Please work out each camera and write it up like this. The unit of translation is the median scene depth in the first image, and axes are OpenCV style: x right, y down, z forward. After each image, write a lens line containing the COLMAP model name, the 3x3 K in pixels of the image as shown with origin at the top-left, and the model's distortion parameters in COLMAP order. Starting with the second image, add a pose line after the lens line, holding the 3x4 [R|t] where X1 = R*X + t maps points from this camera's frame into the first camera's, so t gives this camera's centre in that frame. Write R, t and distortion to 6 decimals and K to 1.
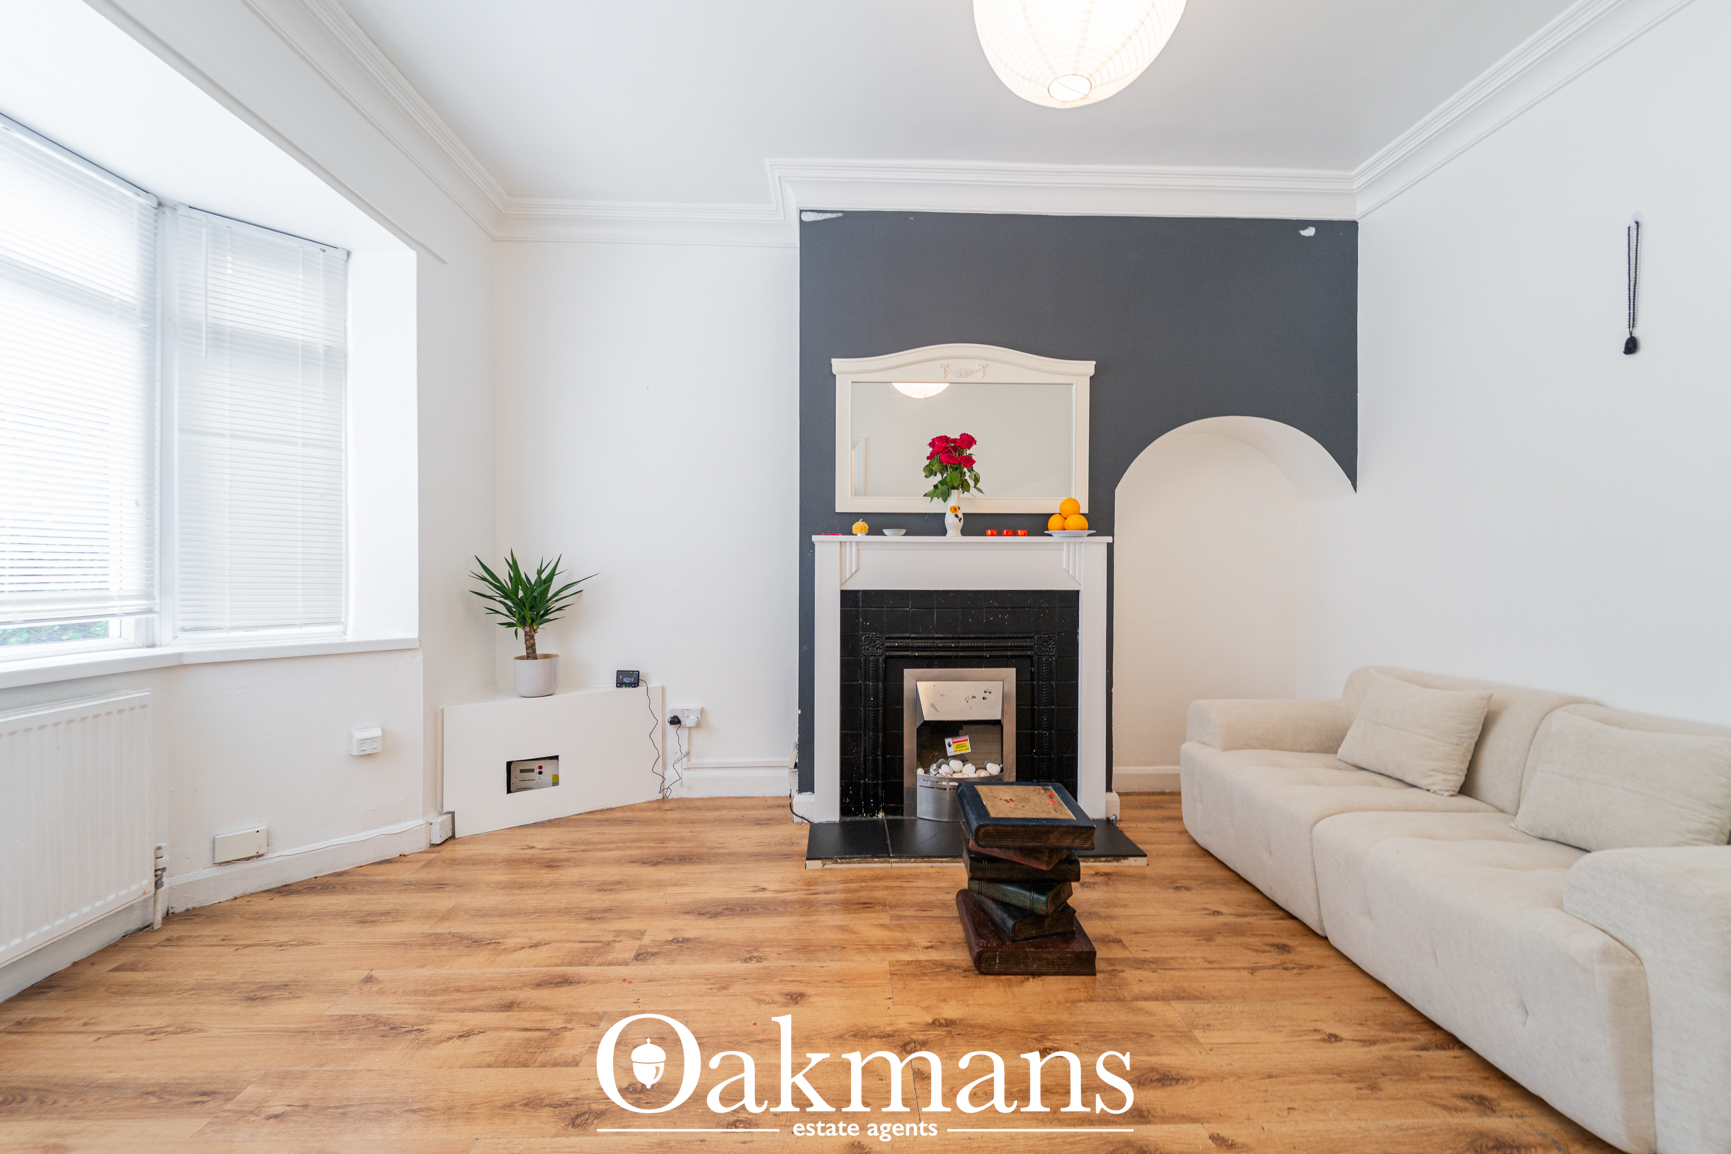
lens RADIAL K [[711.8, 0, 848.6], [0, 711.8, 575.5], [0, 0, 1]] dist [0.003889, -0.002298]
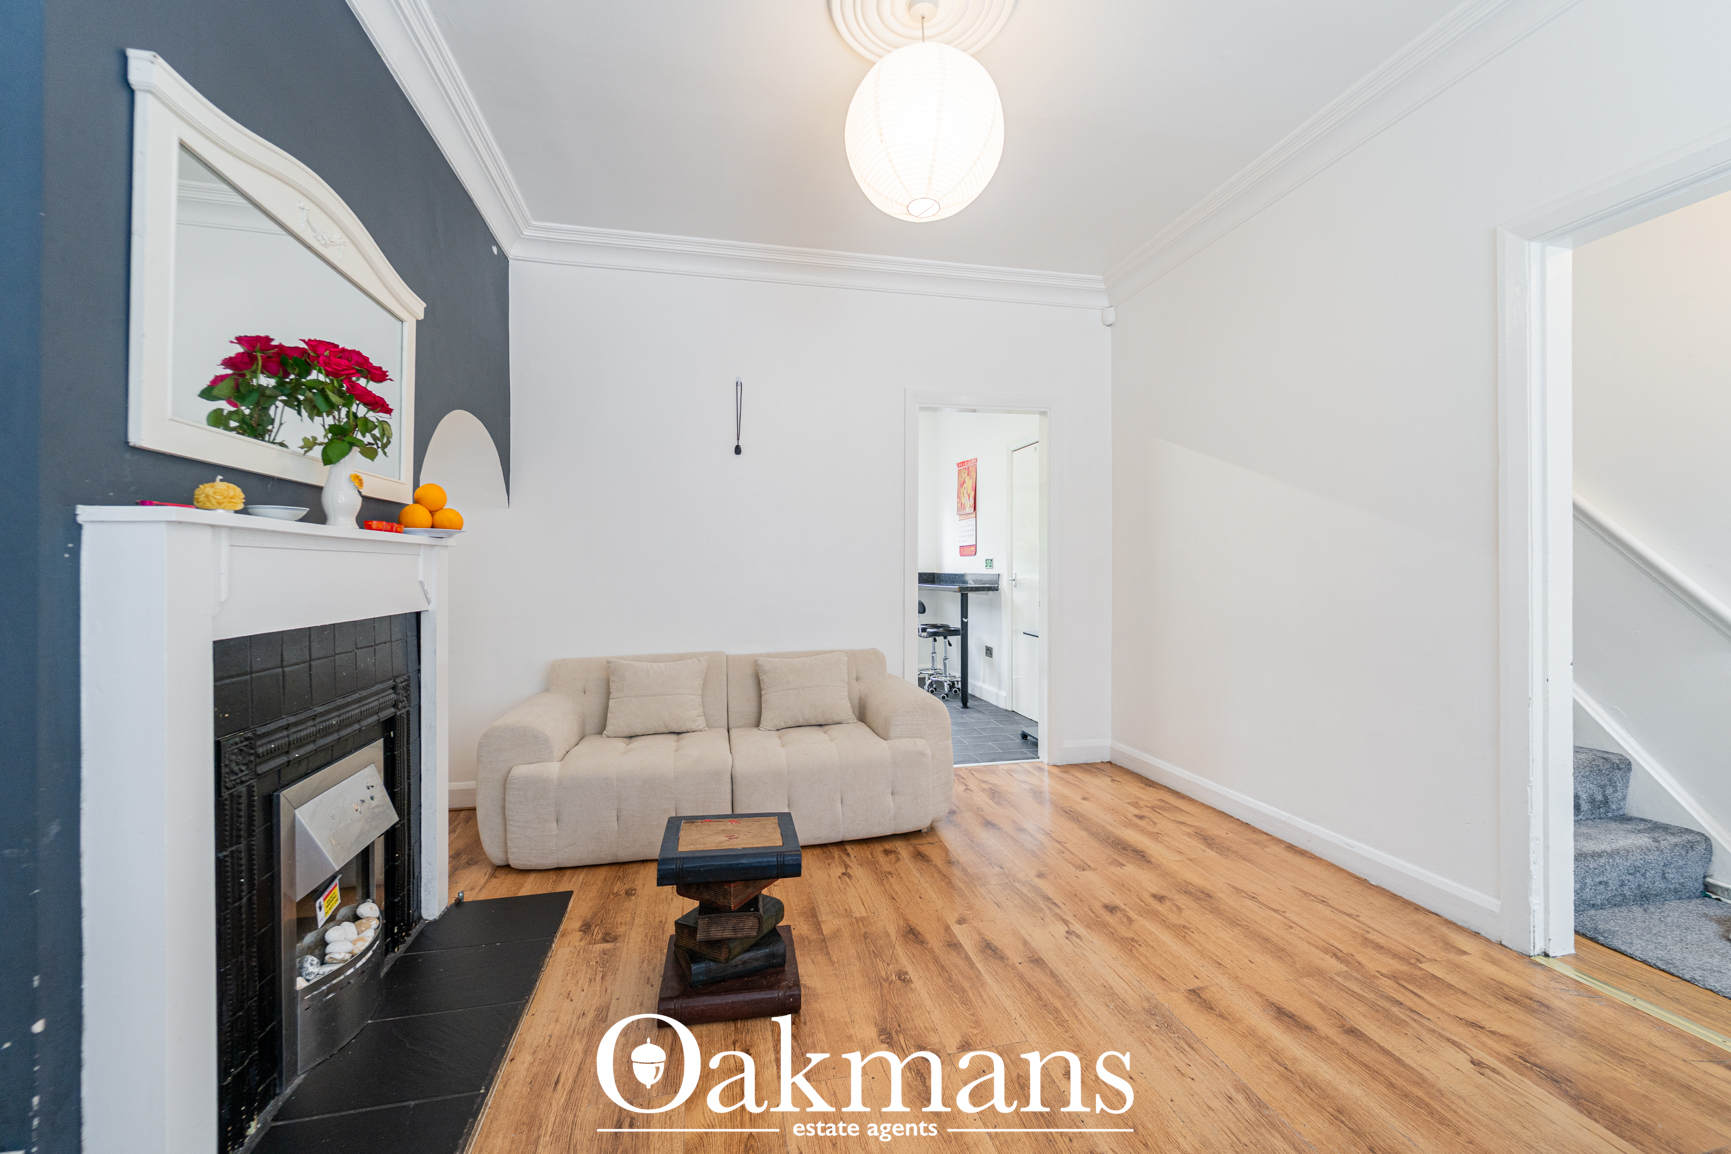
lens RADIAL K [[711.8, 0, 886.2], [0, 711.8, 555.3], [0, 0, 1]] dist [0.003889, -0.002298]
pose [[-0.220002, 0.013408, 0.975407, -0.539836], [0.008969, 0.999891, -0.011722, -0.023695], [-0.975458, 0.006170, -0.220099, 0.760123]]
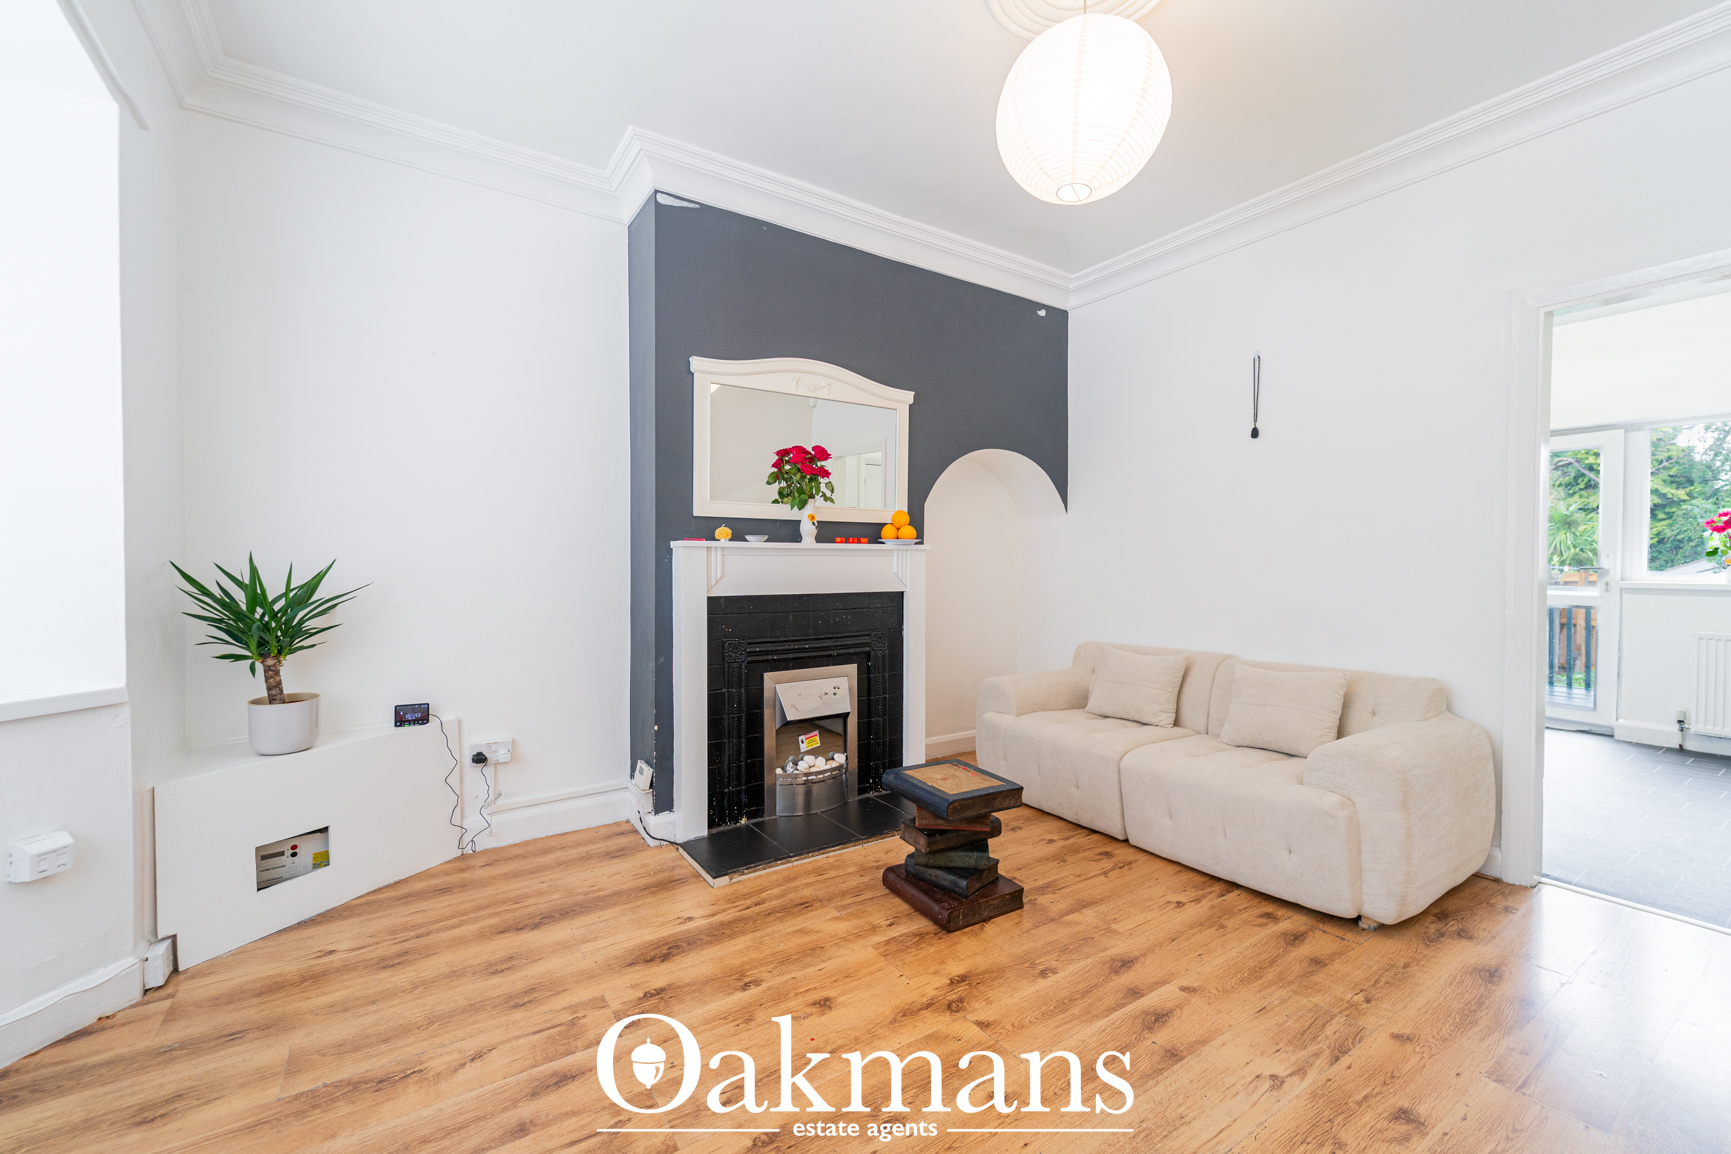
lens RADIAL K [[711.8, 0, 844.2], [0, 711.8, 576.2], [0, 0, 1]] dist [0.003889, -0.002298]
pose [[0.852348, -0.012977, 0.522814, -0.386722], [0.008028, 0.999899, 0.011731, -0.019414], [-0.522913, -0.005802, 0.852366, 0.082568]]
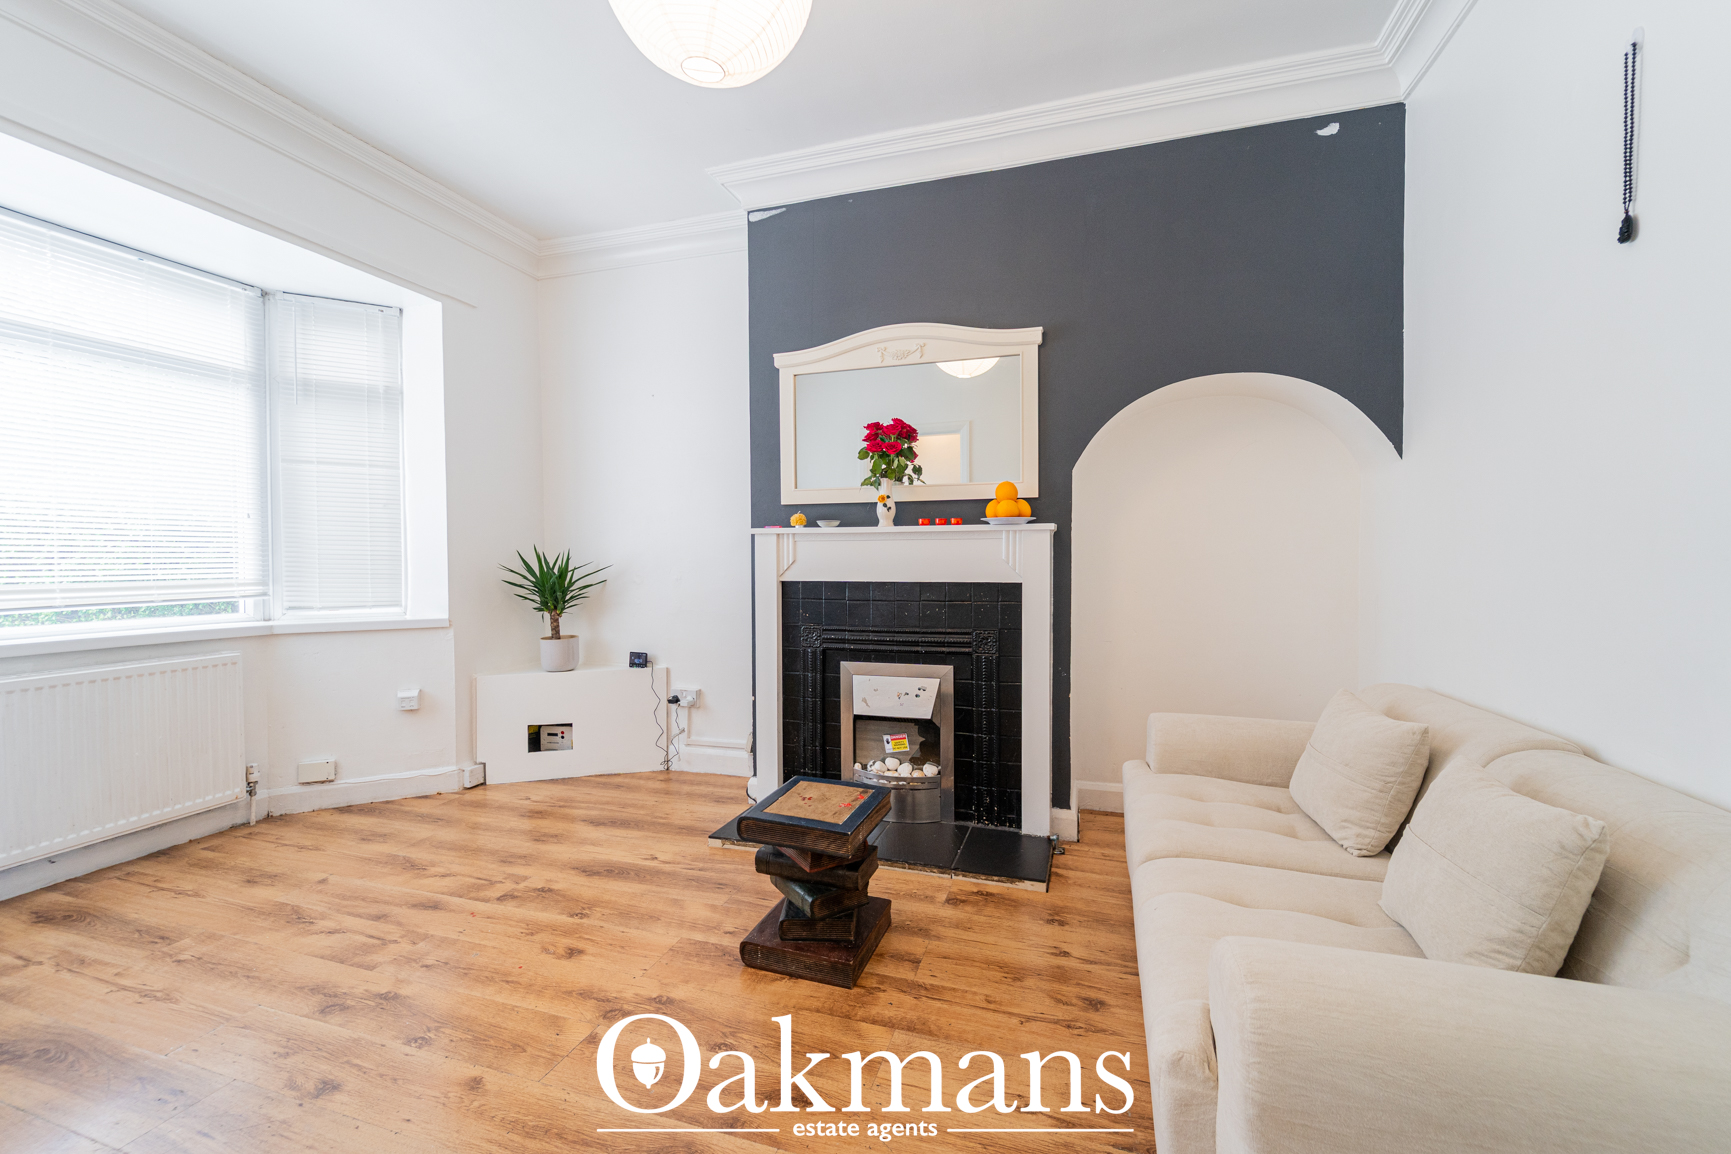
lens RADIAL K [[711.8, 0, 837.4], [0, 711.8, 576.7], [0, 0, 1]] dist [0.003889, -0.002298]
pose [[0.941112, 0.003396, -0.338078, 0.445882], [0.002575, 0.999849, 0.017210, -0.004038], [0.338085, -0.017067, 0.940961, 0.074686]]
